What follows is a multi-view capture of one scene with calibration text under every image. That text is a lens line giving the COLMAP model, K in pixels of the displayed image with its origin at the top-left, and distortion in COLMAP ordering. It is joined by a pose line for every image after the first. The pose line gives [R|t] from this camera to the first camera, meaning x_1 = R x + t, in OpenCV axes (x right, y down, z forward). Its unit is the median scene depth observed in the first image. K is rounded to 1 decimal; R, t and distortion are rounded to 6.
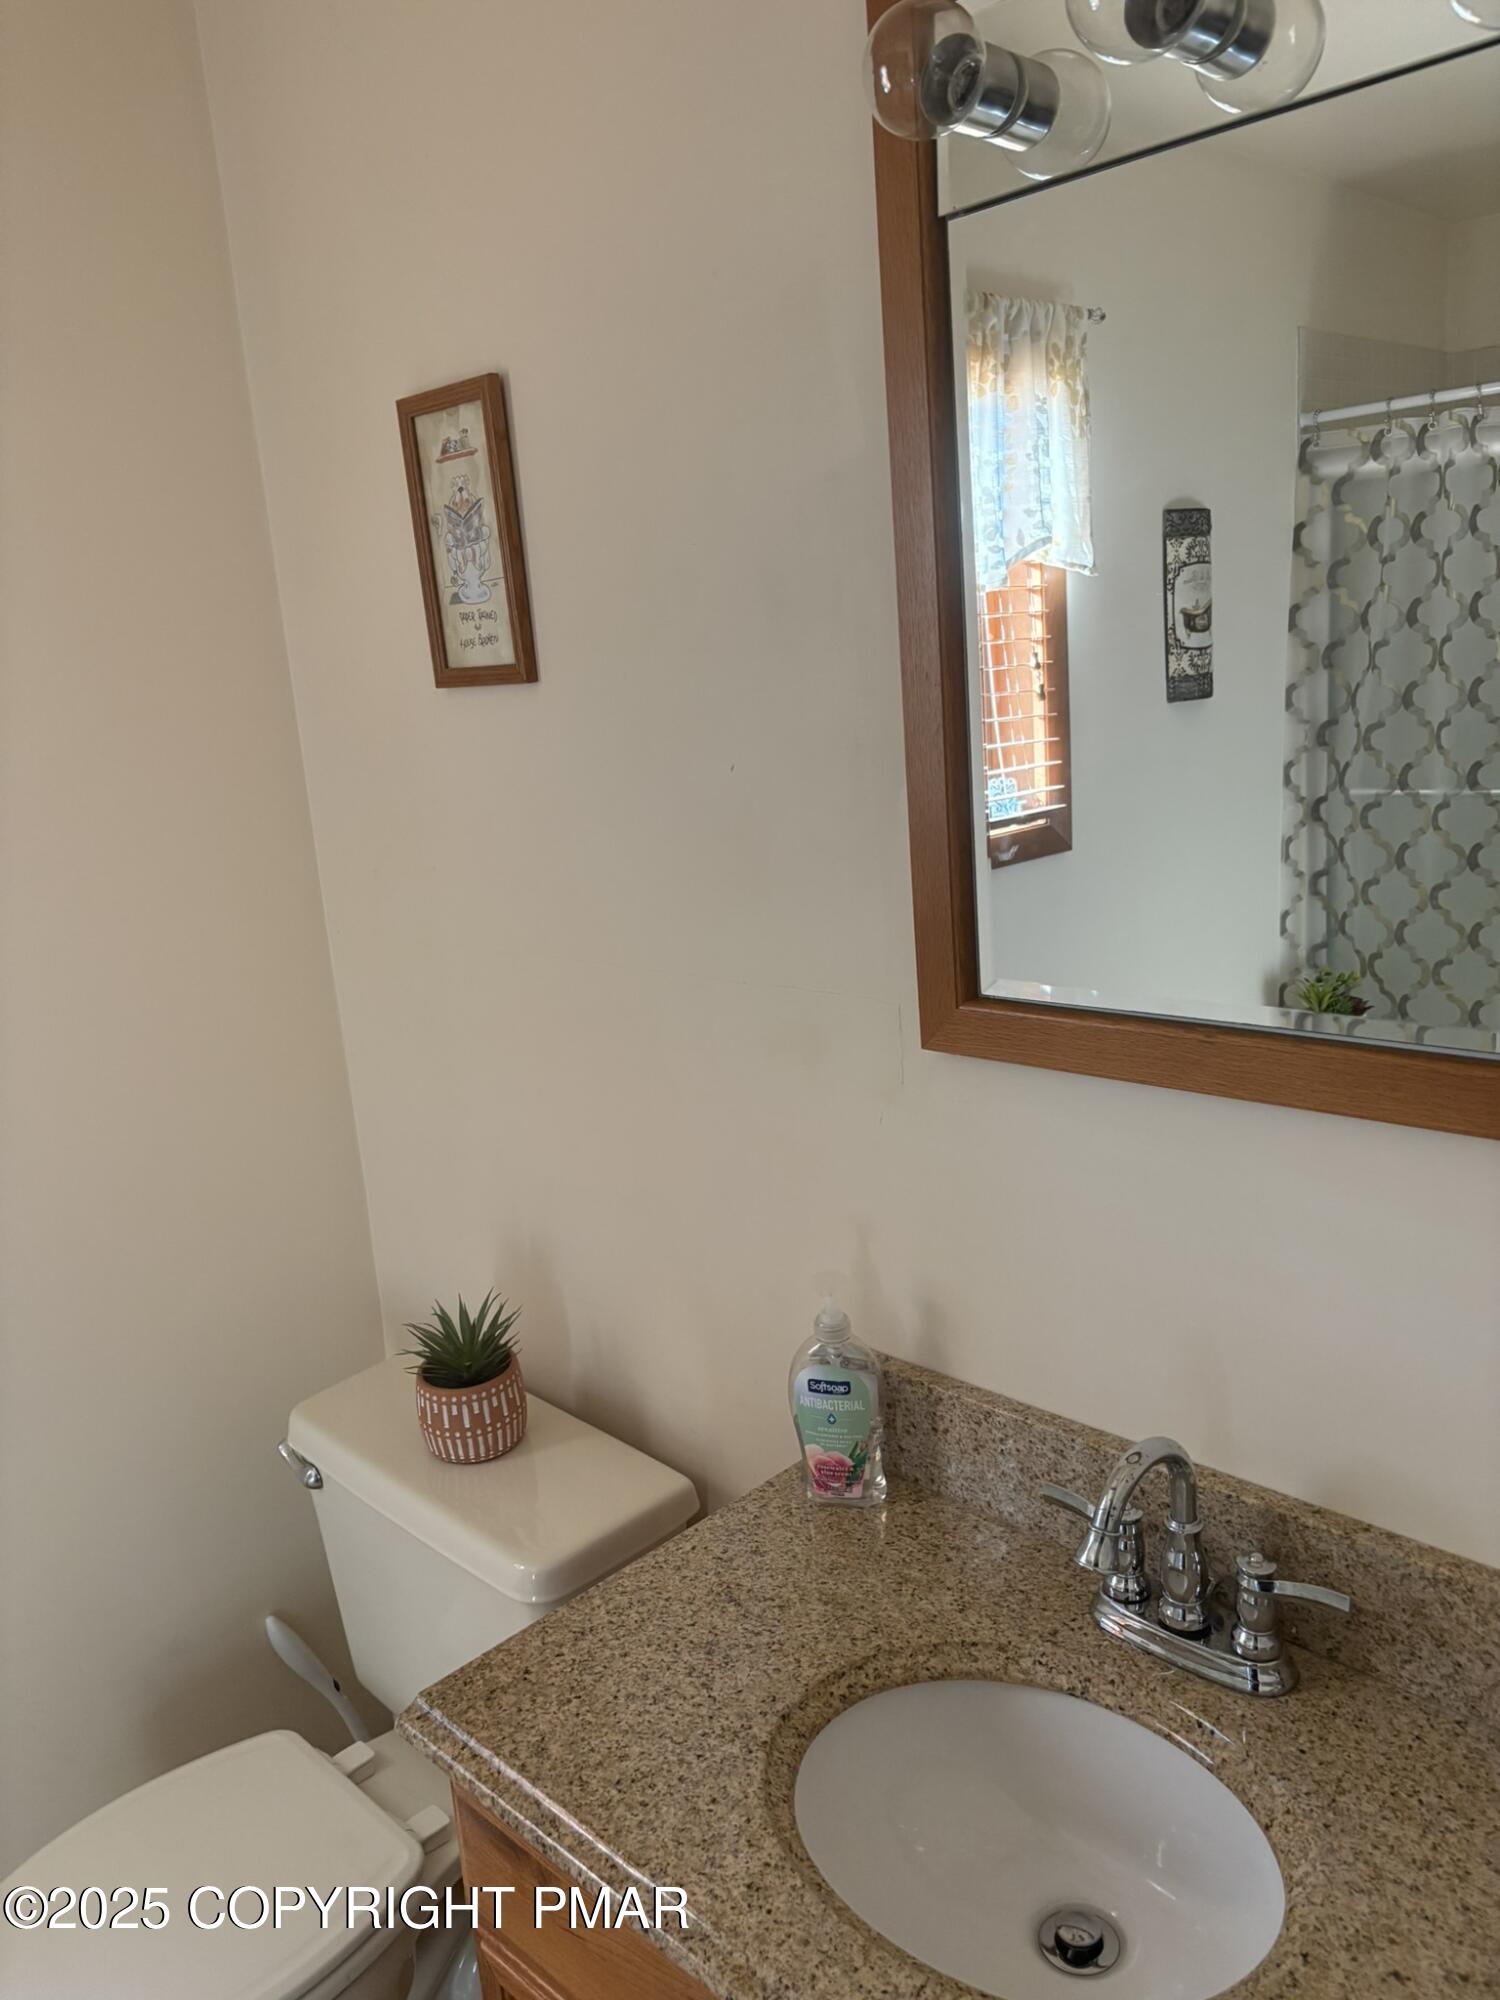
lens RADIAL K [[1514.7, 0, 752.8], [0, 1514.7, 1010.8], [0, 0, 1]] dist [0.030602, -0.027027]
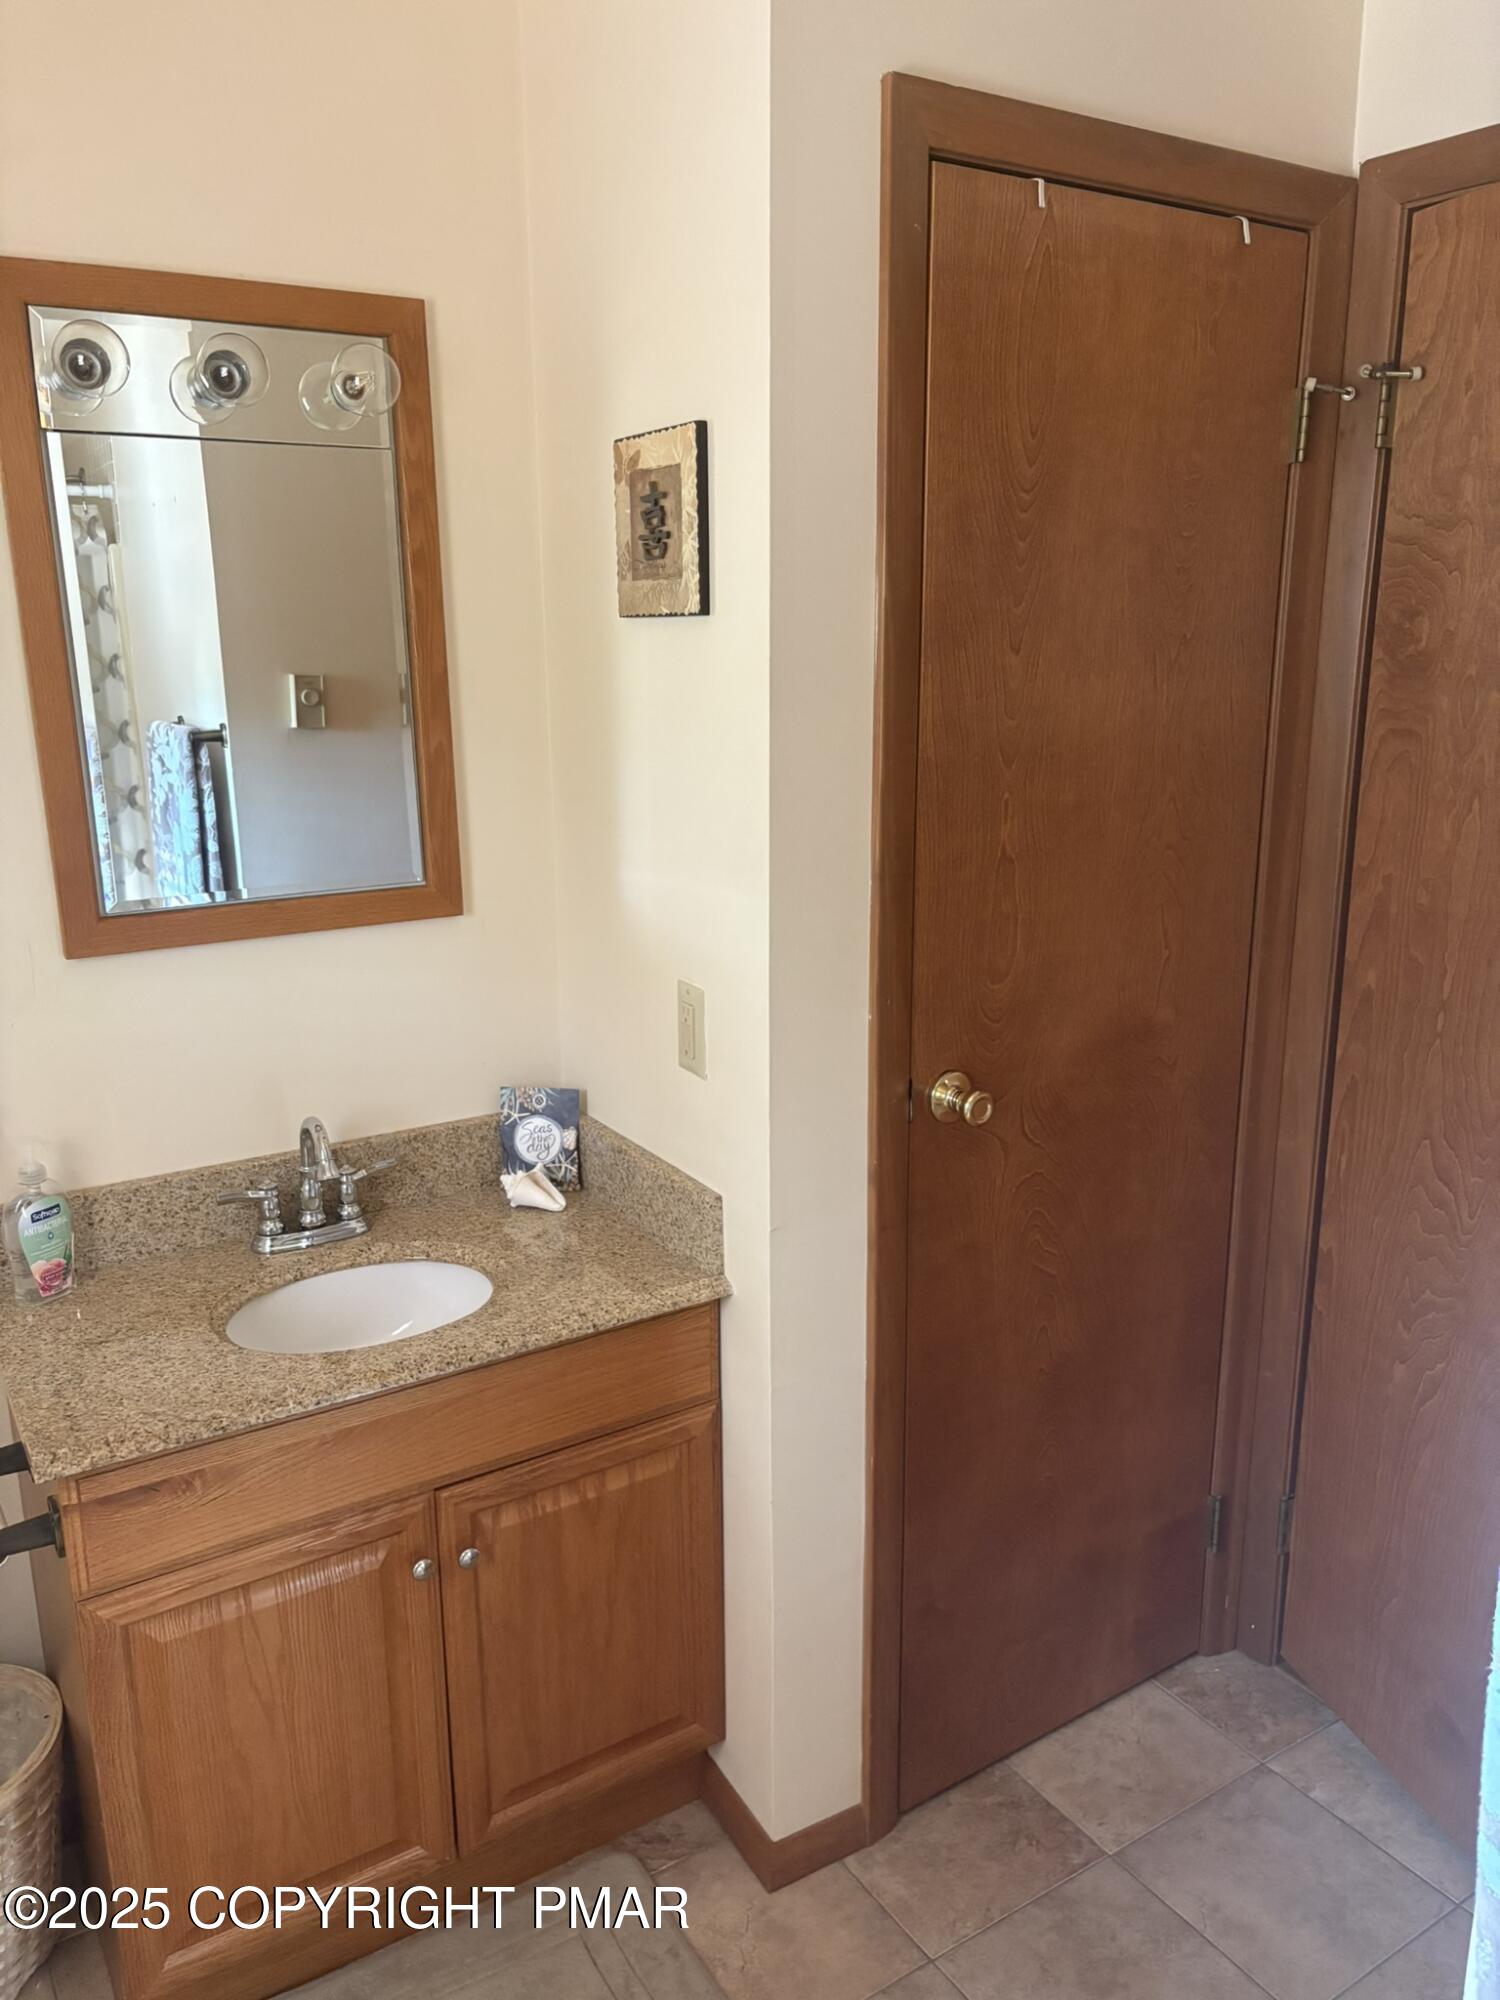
lens RADIAL K [[1514.7, 0, 751.8], [0, 1514.7, 999.2], [0, 0, 1]] dist [0.030602, -0.027027]
pose [[0.229636, -0.168489, 0.958582, -1.289110], [0.213594, 0.969616, 0.119260, 0.031308], [-0.949550, 0.177361, 0.258647, -0.023564]]
